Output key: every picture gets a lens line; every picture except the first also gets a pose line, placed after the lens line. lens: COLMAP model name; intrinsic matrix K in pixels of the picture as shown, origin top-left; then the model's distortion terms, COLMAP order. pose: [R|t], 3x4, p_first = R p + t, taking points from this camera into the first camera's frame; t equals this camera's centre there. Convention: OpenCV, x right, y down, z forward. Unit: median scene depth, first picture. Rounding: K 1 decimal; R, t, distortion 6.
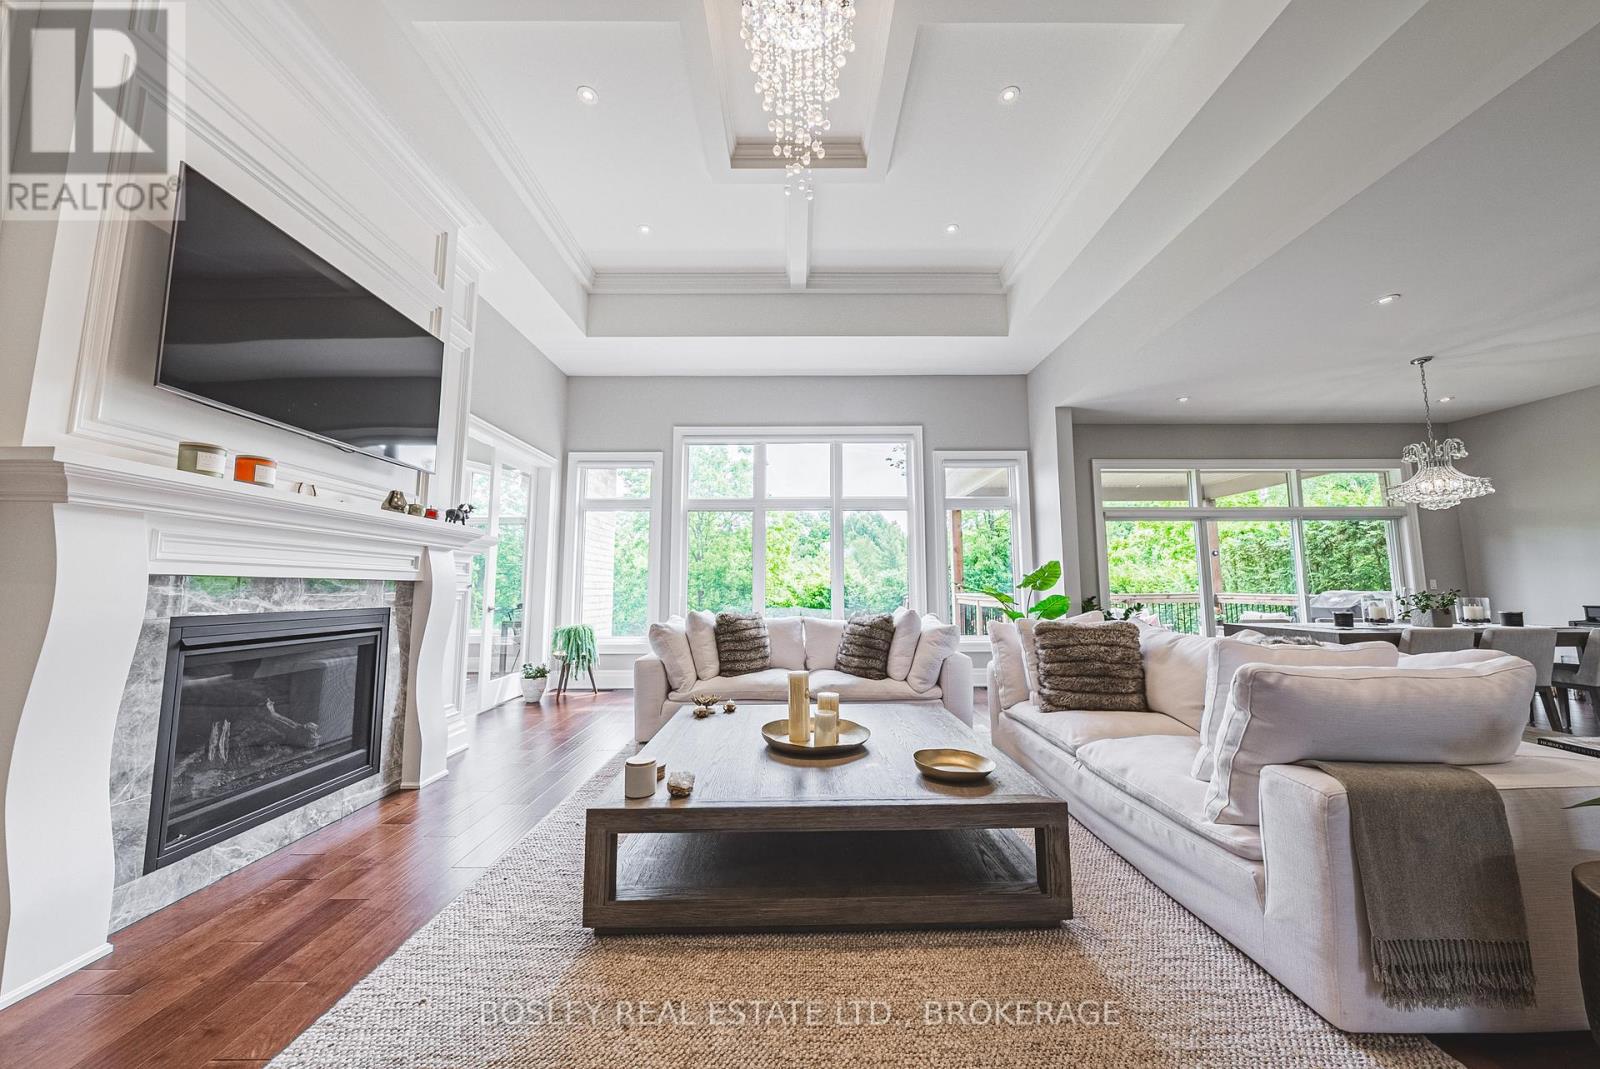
lens RADIAL K [[537.0, 0, 796.9], [0, 537.0, 533.6], [0, 0, 1]] dist [-0.005528, 0.000392]
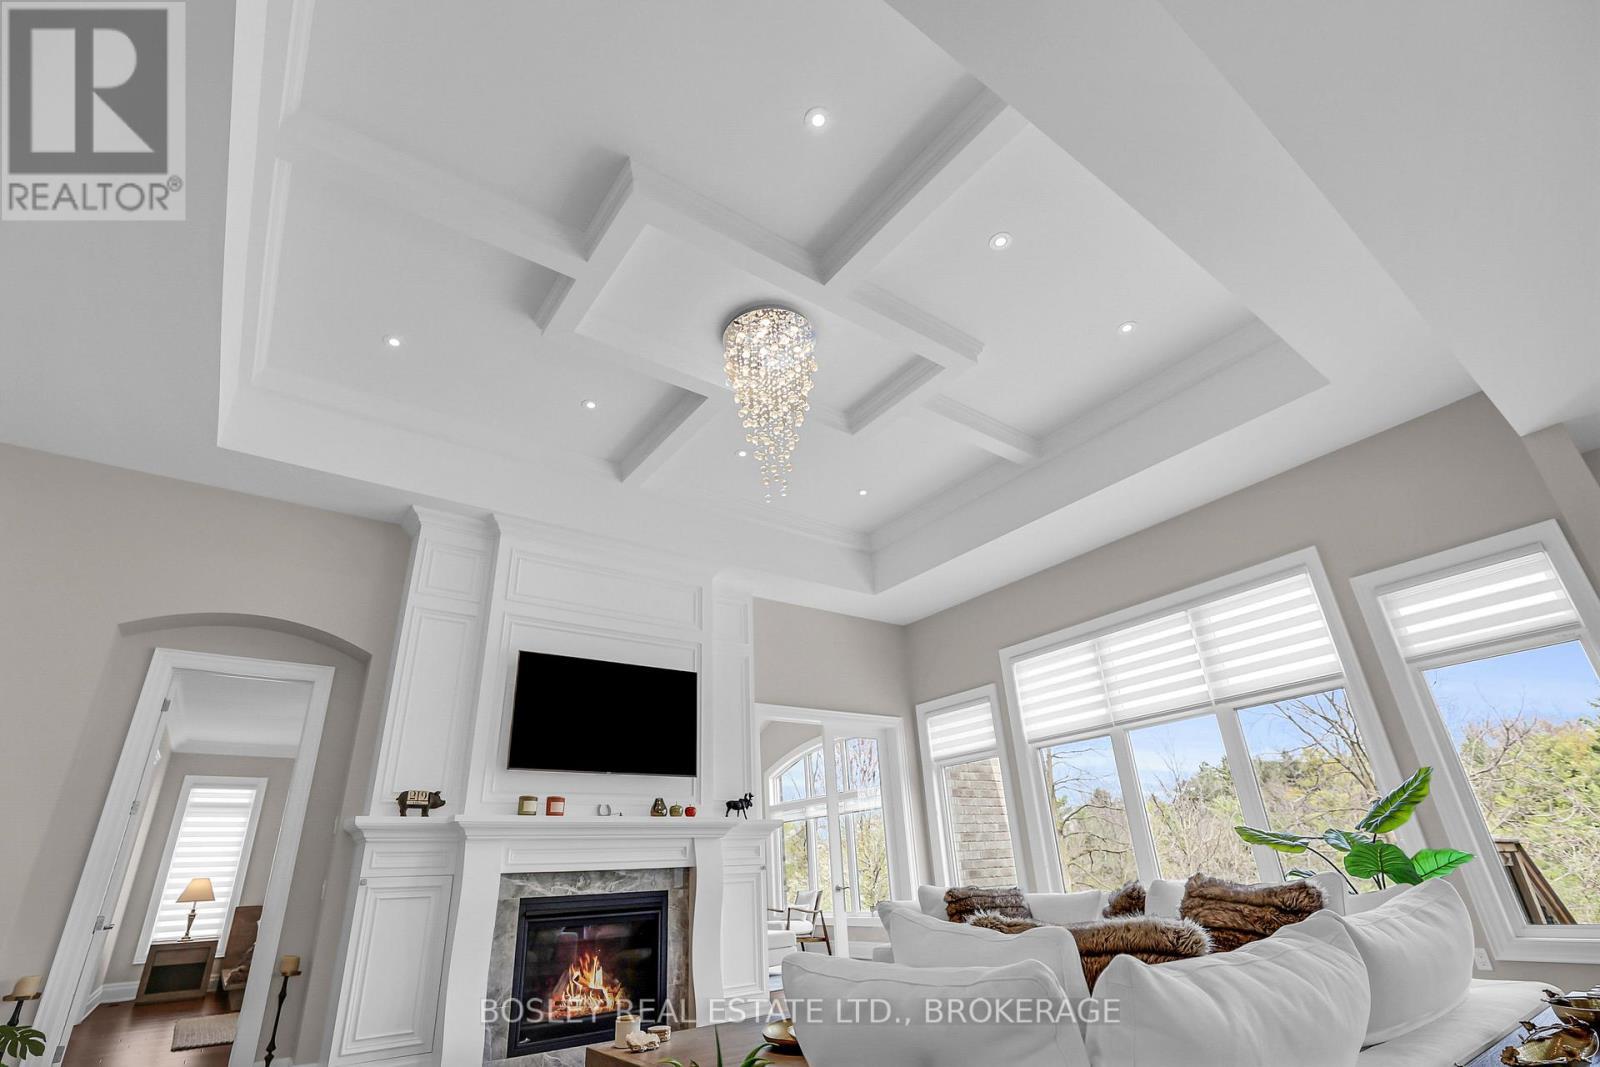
lens RADIAL K [[730.9, 0, 792.2], [0, 730.9, 544.6], [0, 0, 1]] dist [-0.026516, 0.003281]
pose [[0.580577, -0.358128, -0.731215, 1.074011], [0.128532, 0.927123, -0.352025, 0.019289], [0.803996, 0.110393, 0.584297, 0.118292]]
